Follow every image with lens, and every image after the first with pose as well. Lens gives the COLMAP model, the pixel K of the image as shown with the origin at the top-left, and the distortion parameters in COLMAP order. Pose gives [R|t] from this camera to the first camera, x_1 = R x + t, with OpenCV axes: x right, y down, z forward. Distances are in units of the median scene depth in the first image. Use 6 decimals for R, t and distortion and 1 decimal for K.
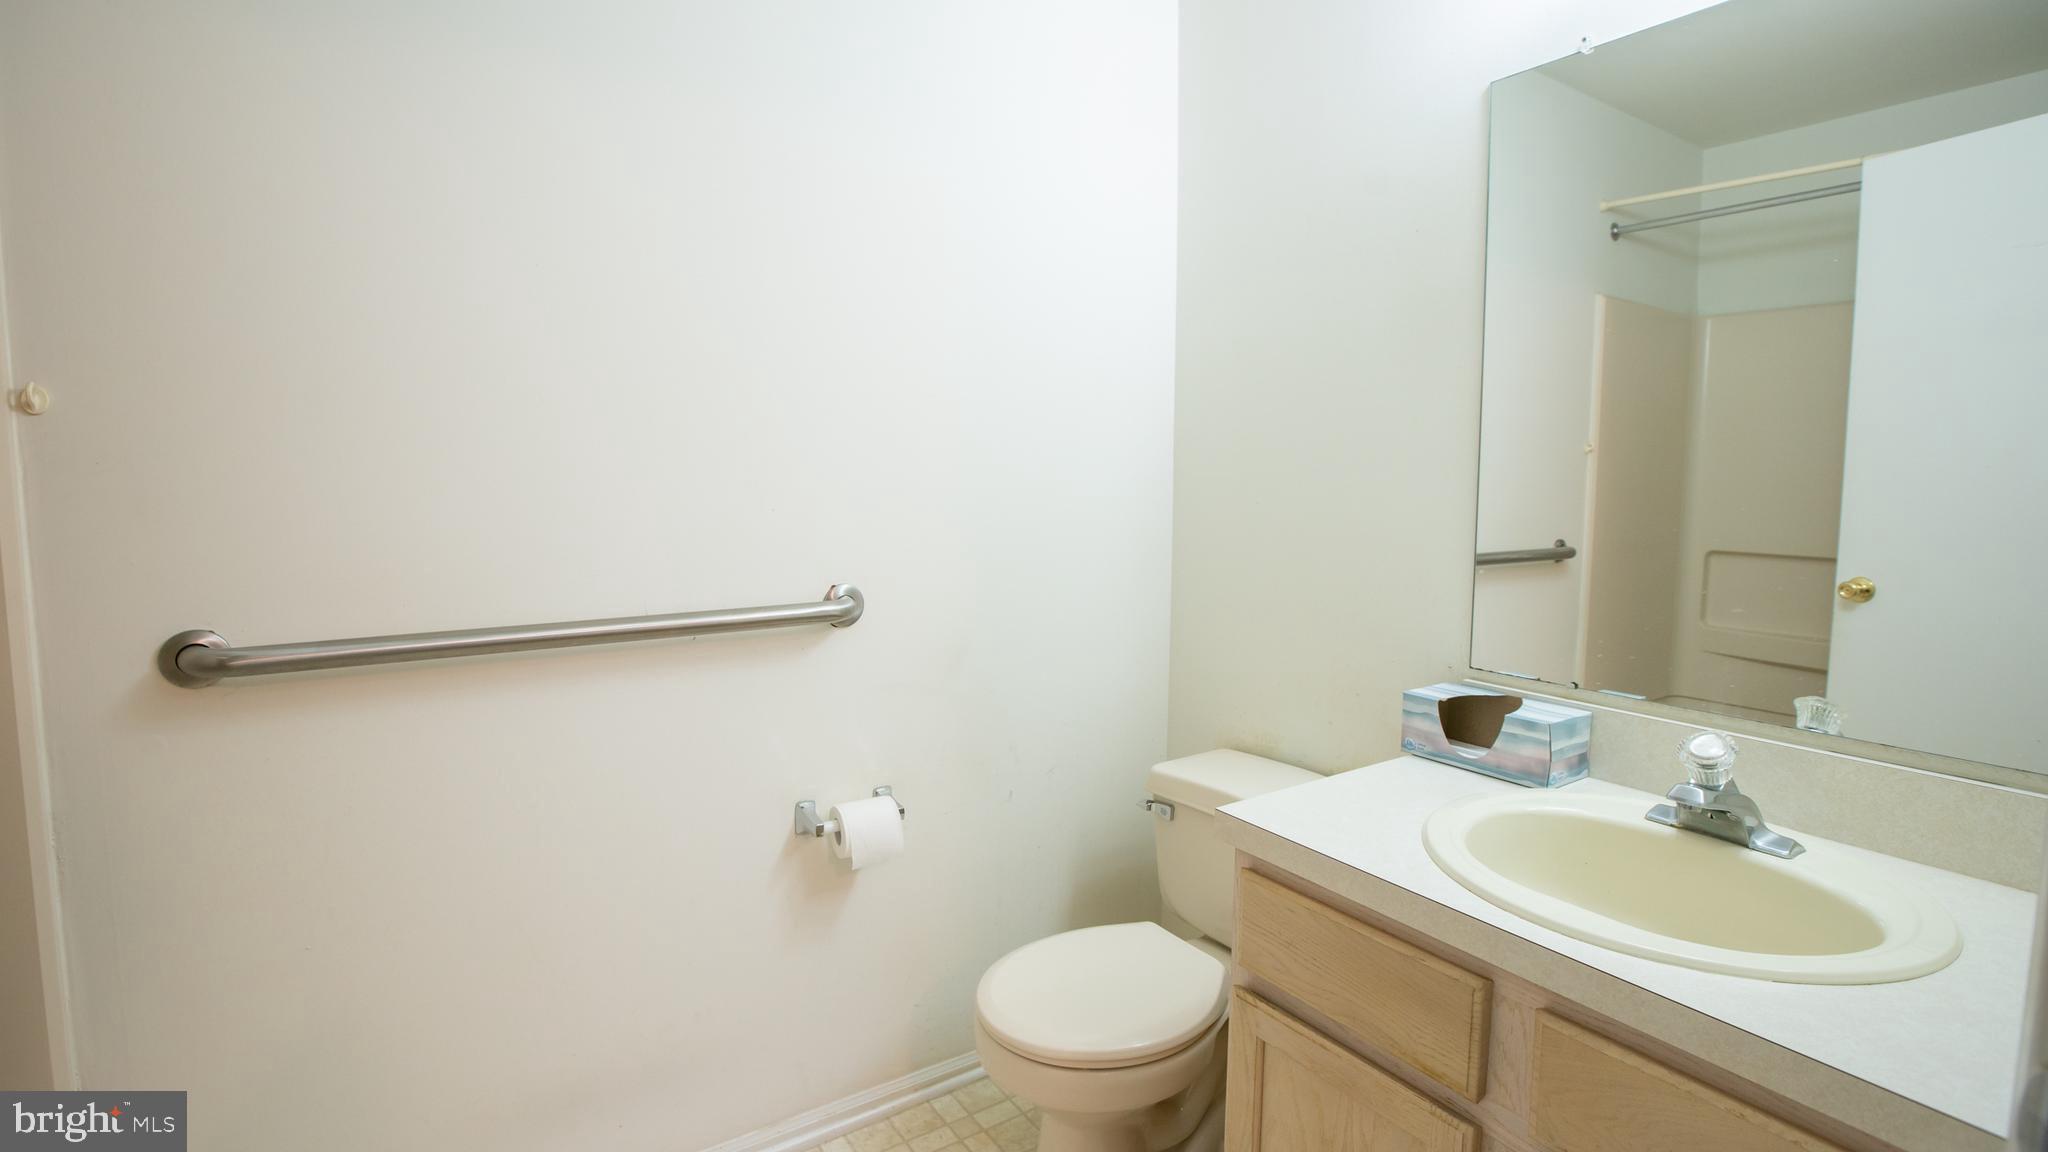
lens RADIAL K [[934.8, 0, 1019.8], [0, 934.8, 566.4], [0, 0, 1]] dist [-0.032680, 0.000695]
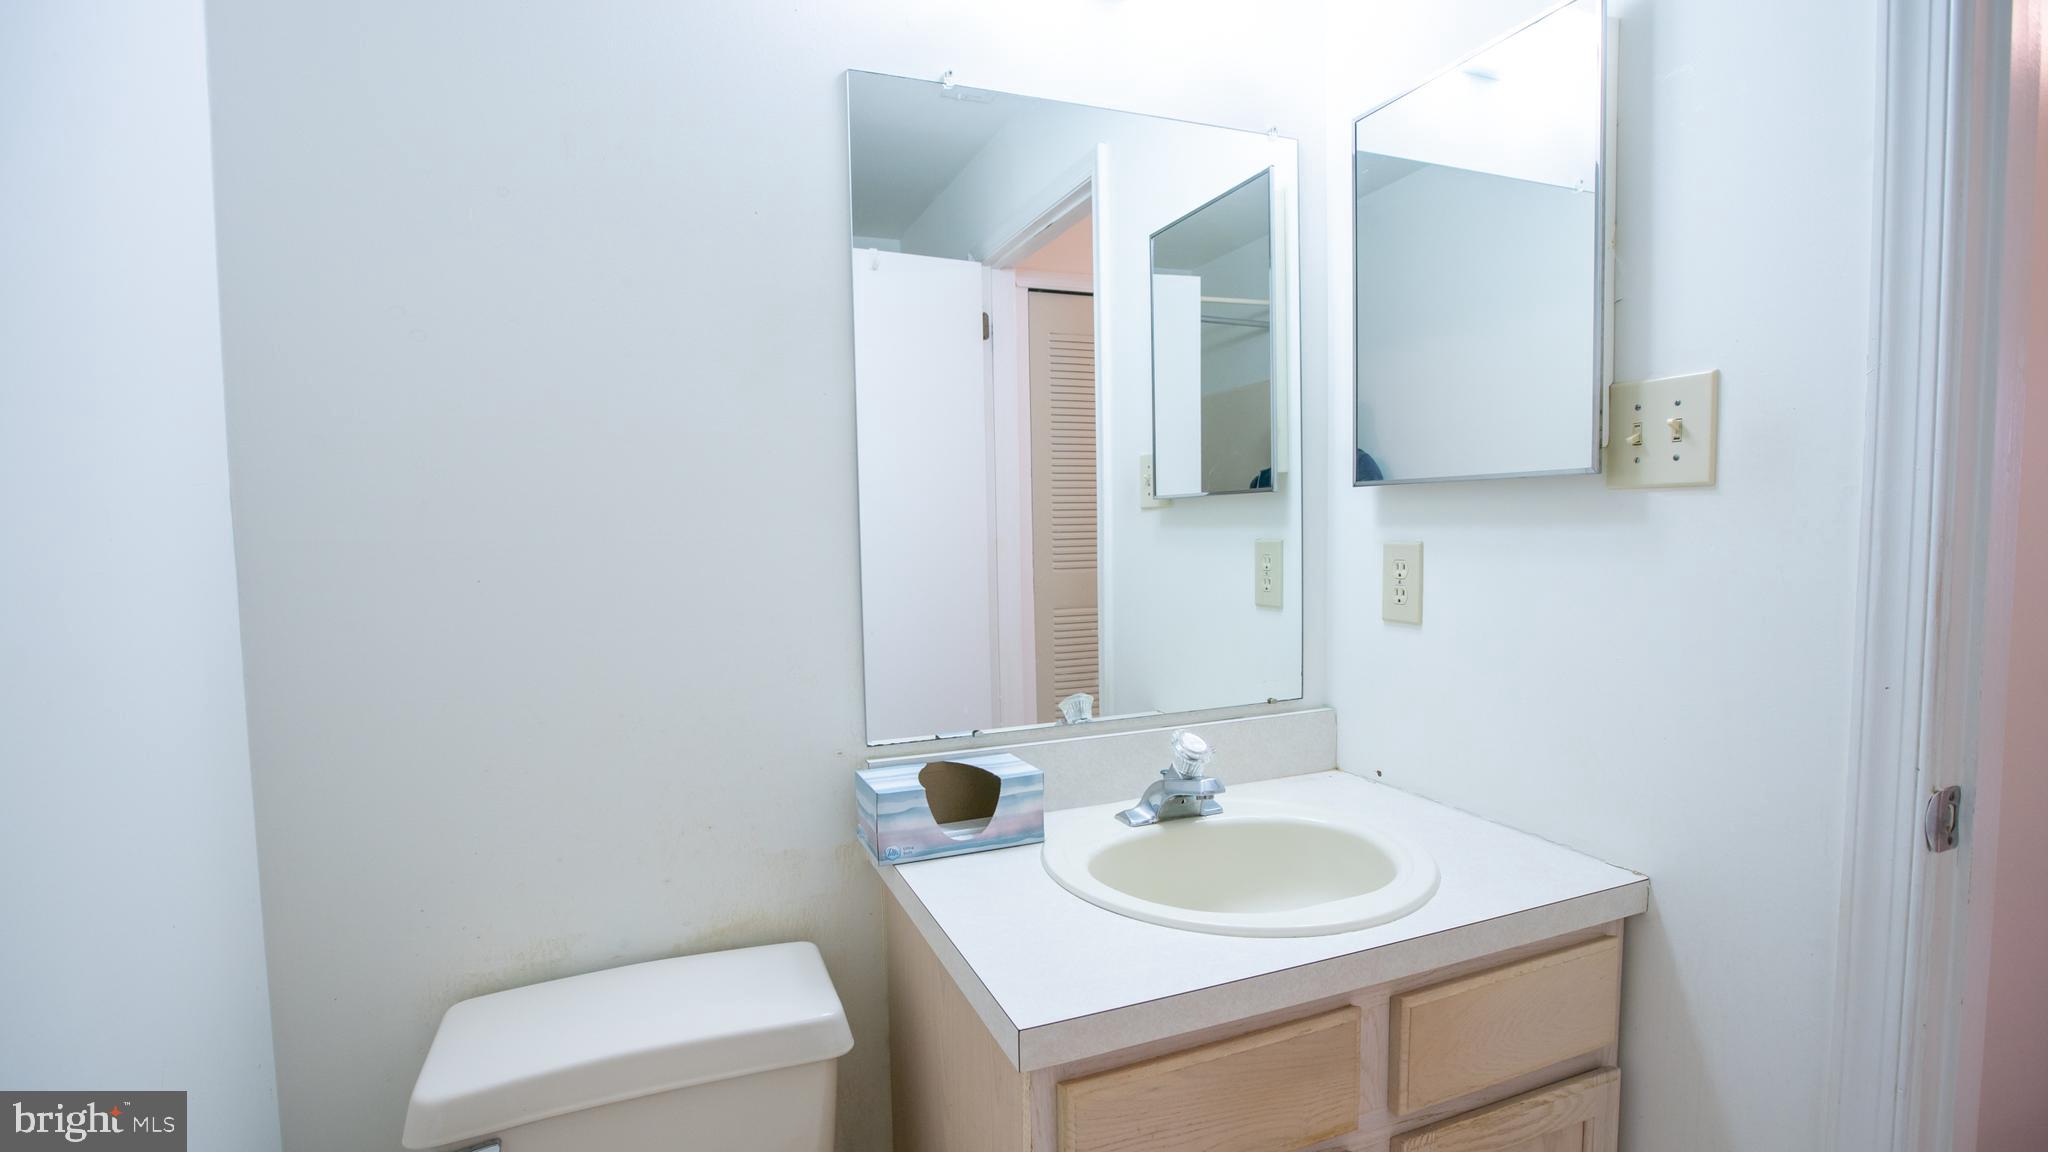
lens RADIAL K [[934.8, 0, 1024.9], [0, 934.8, 574.0], [0, 0, 1]] dist [-0.032680, 0.000695]
pose [[0.196025, -0.070936, 0.978030, -0.391211], [0.117144, 0.991932, 0.048465, -0.090349], [-0.973577, 0.105070, 0.202753, 0.787013]]
